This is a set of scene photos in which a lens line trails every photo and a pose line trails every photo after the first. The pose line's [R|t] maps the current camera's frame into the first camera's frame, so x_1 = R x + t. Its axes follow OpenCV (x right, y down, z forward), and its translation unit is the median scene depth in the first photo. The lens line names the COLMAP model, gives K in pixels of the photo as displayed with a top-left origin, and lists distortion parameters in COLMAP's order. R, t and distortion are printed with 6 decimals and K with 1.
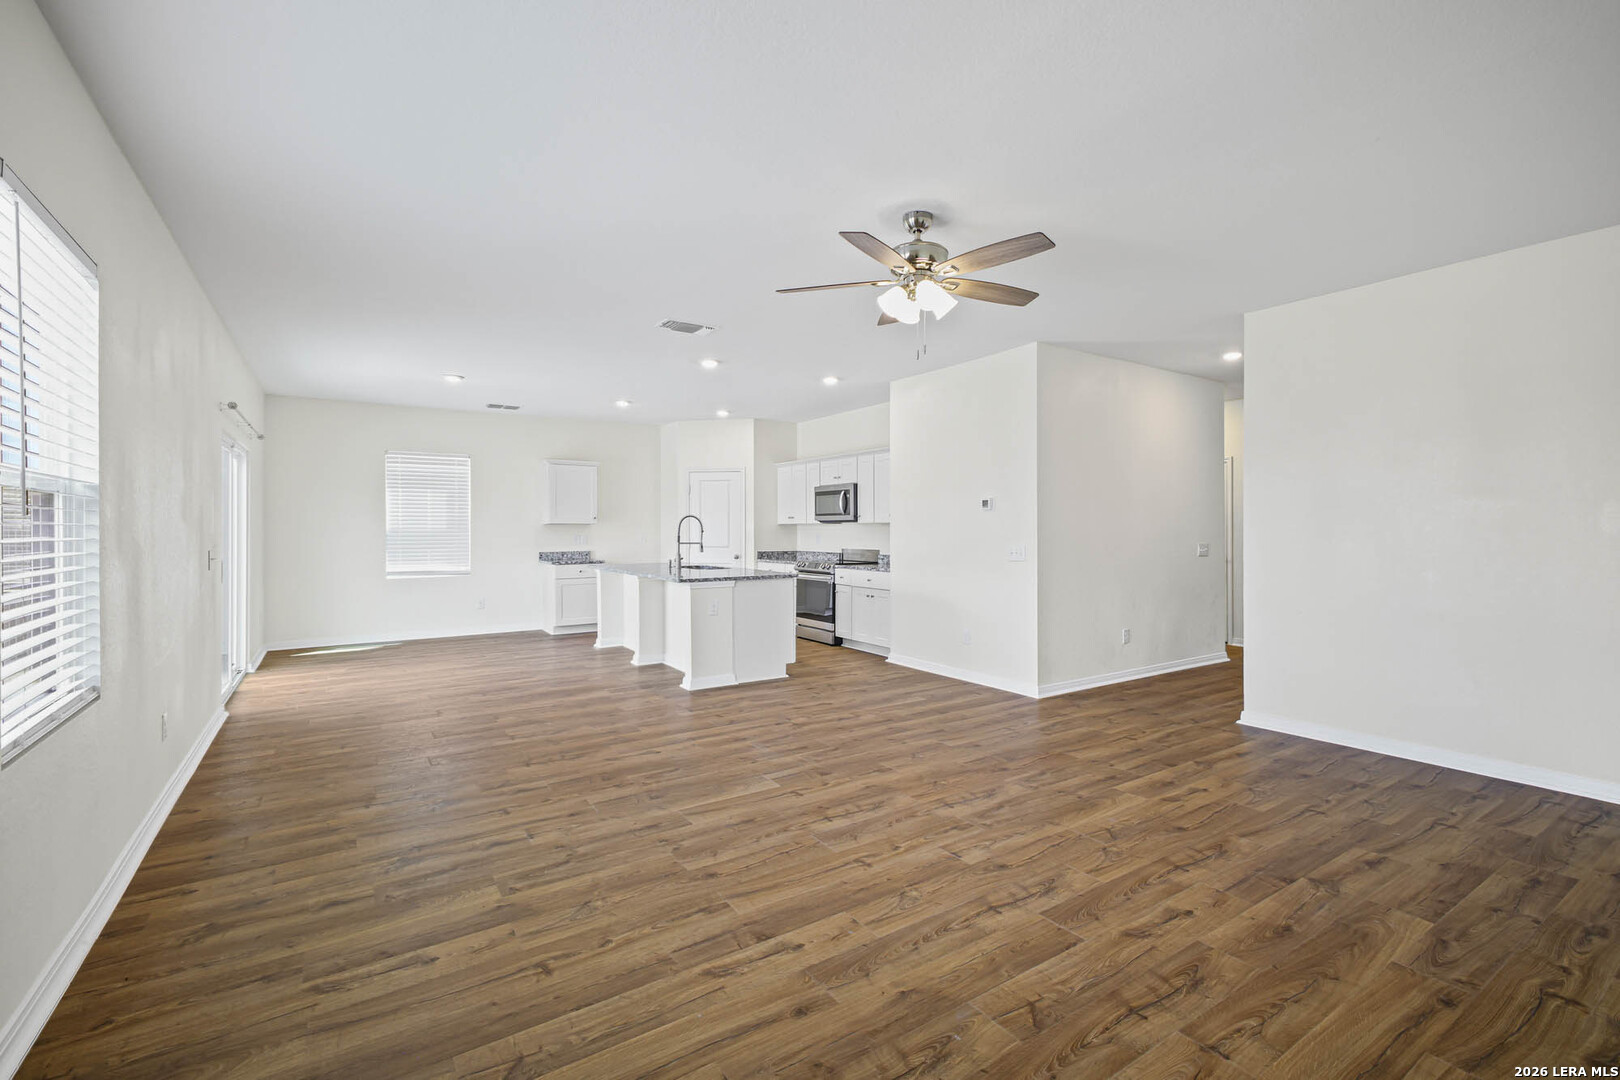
lens RADIAL K [[718.5, 0, 804.1], [0, 718.5, 515.2], [0, 0, 1]] dist [0.003245, 0.000189]
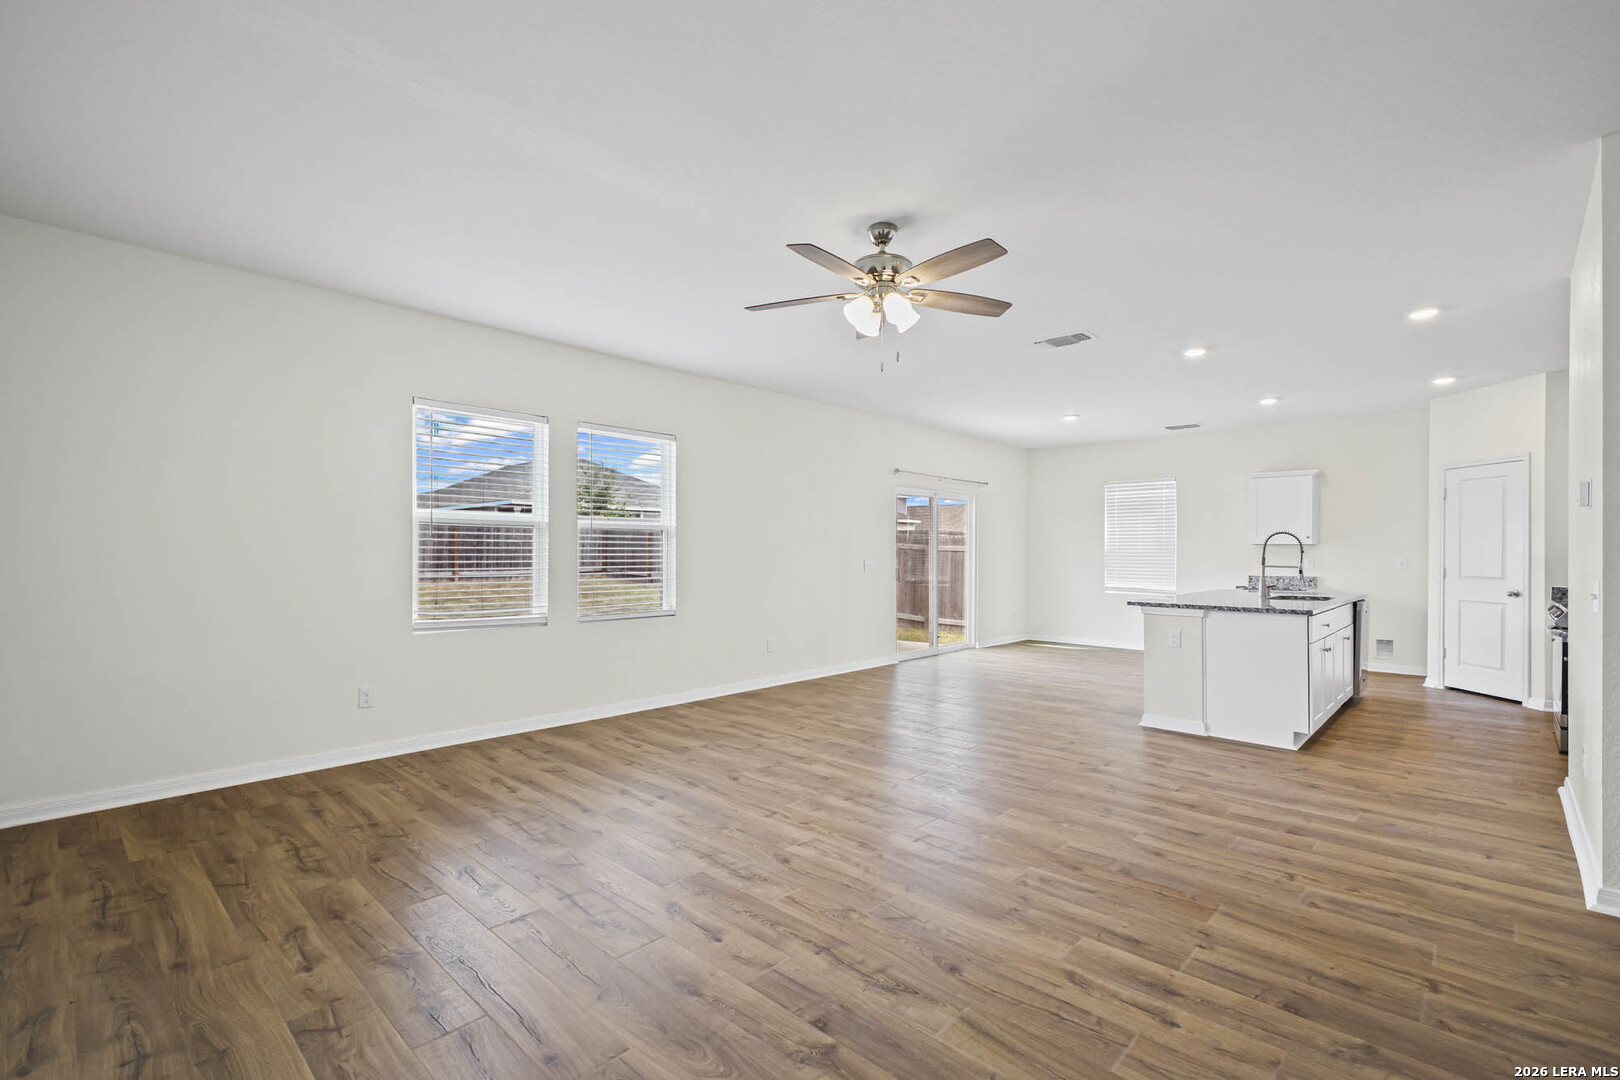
lens RADIAL K [[718.5, 0, 804.4], [0, 718.5, 545.9], [0, 0, 1]] dist [0.003245, 0.000189]
pose [[0.231549, -0.004081, -0.972815, 0.563506], [0.011929, 0.999928, -0.001356, 0.011702], [0.972750, -0.011290, 0.231581, 0.338158]]
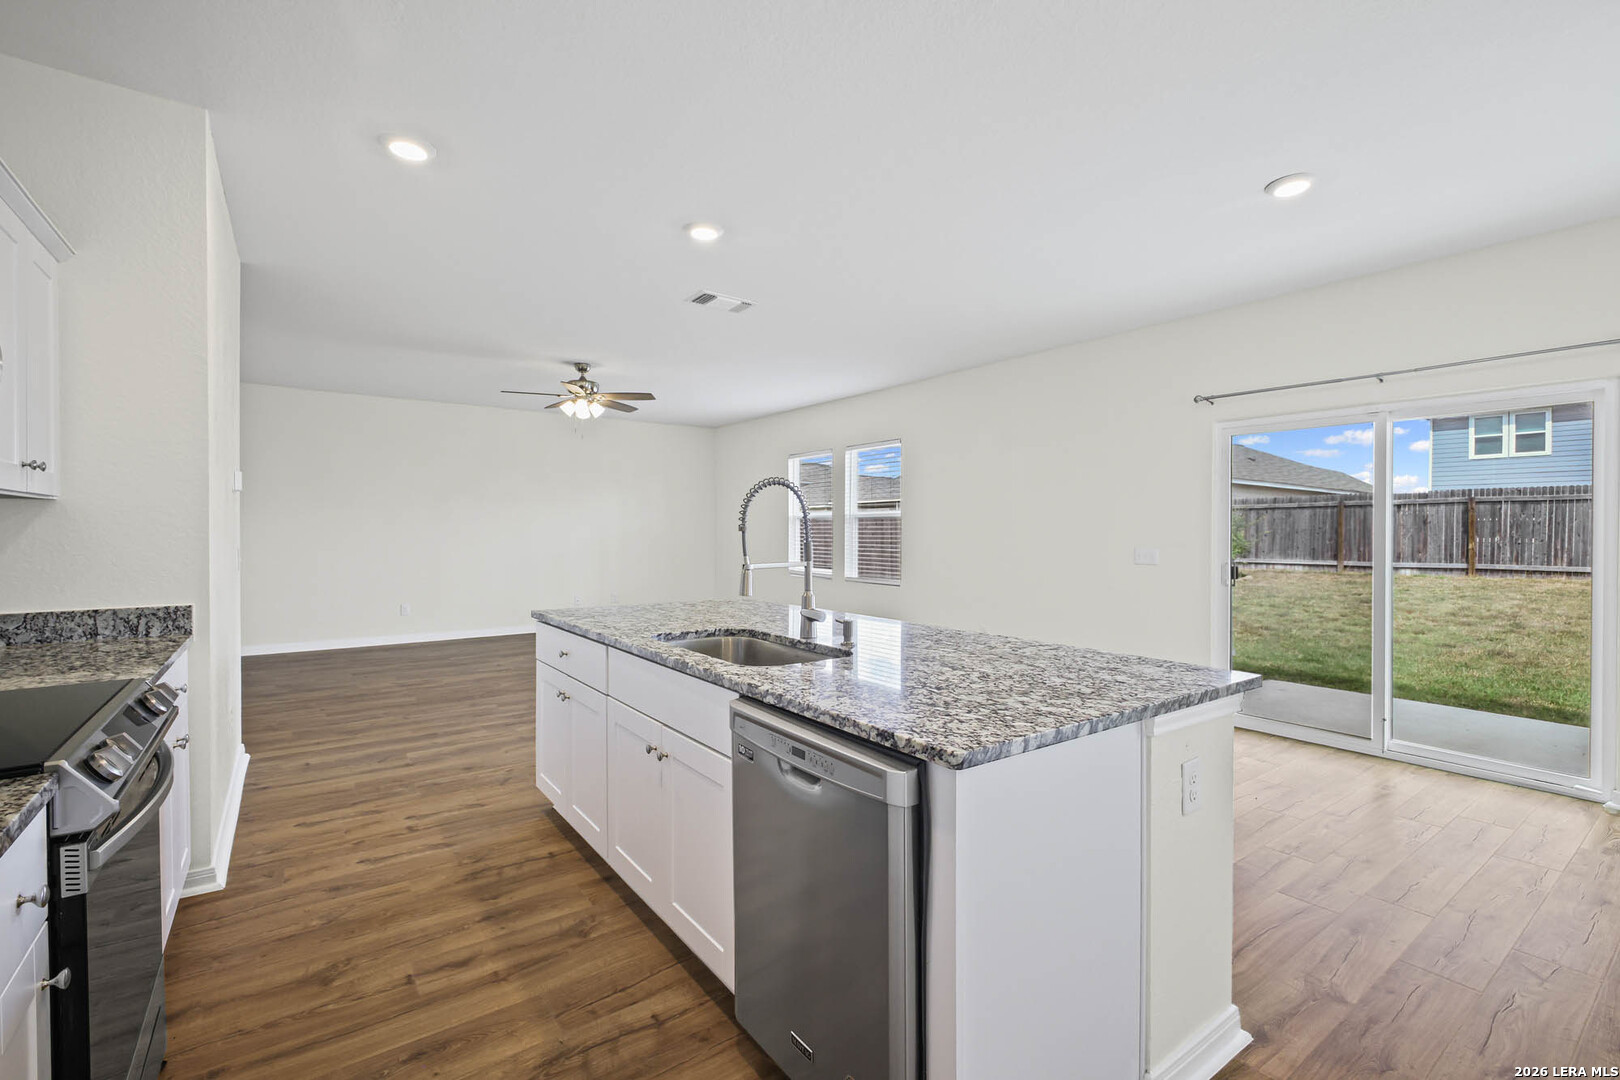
lens RADIAL K [[718.5, 0, 815.3], [0, 718.5, 546.8], [0, 0, 1]] dist [0.003245, 0.000189]
pose [[-0.998161, -0.000778, -0.060615, -0.177333], [-0.001026, 0.999991, 0.004053, 0.031974], [0.060612, 0.004108, -0.998153, 1.502614]]
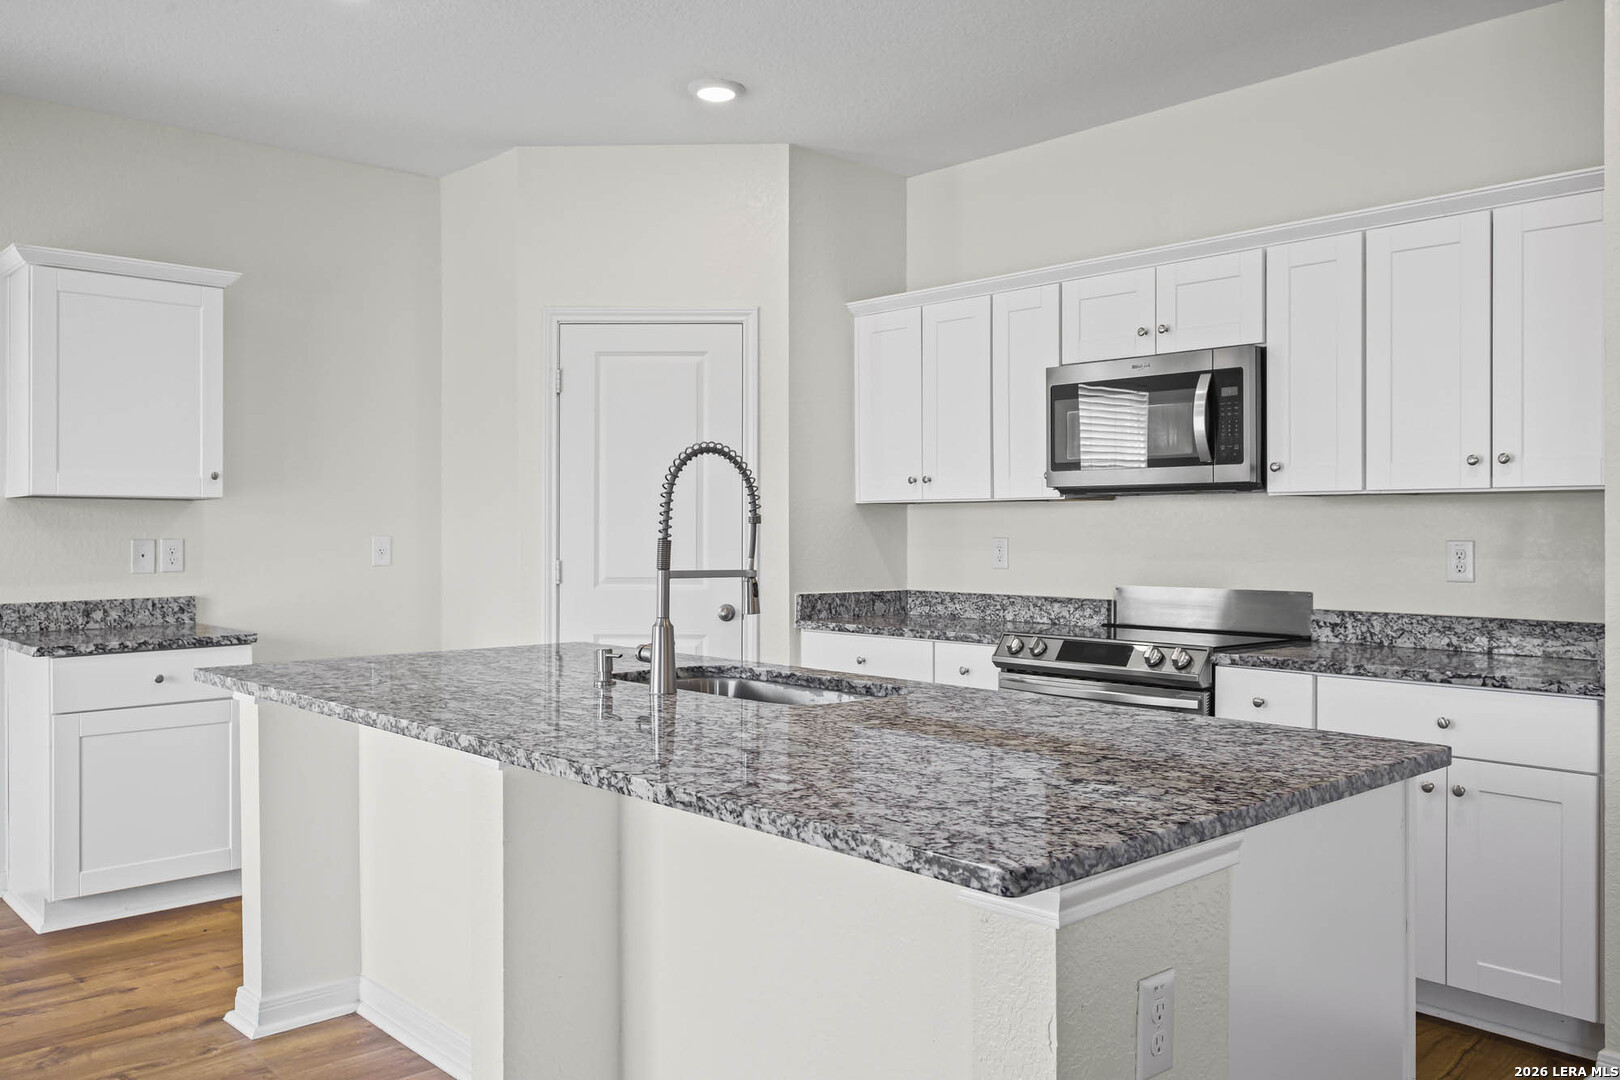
lens RADIAL K [[1285.1, 0, 810.0], [0, 1285.1, 532.0], [0, 0, 1]] dist [0.003877, -0.003877]
pose [[0.984435, 0.001105, 0.175746, -0.223830], [-0.004730, 0.999785, 0.020211, 0.020159], [-0.175686, -0.020728, 0.984228, 0.695387]]
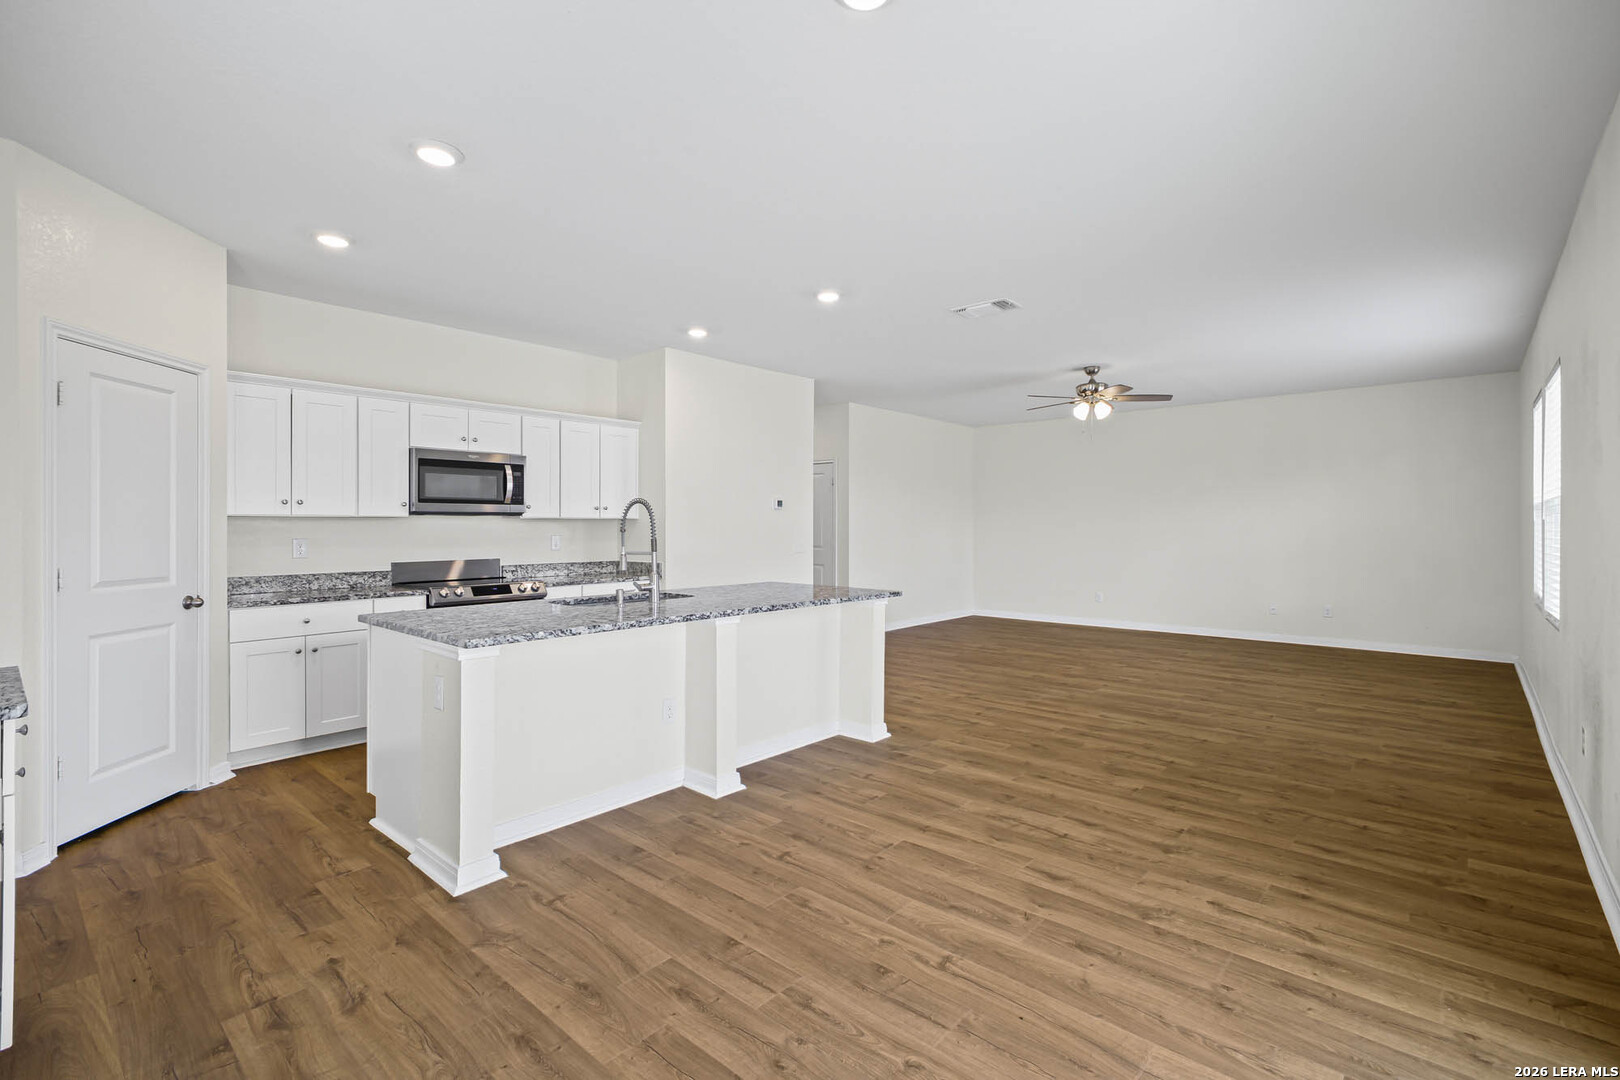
lens RADIAL K [[731.5, 0, 818.7], [0, 731.5, 545.2], [0, 0, 1]] dist [0.005513, 0.000778]
pose [[-0.272229, -0.024960, 0.961909, -0.796649], [-0.016736, 0.999635, 0.021202, 0.021443], [-0.962087, -0.010327, -0.272548, 1.154427]]
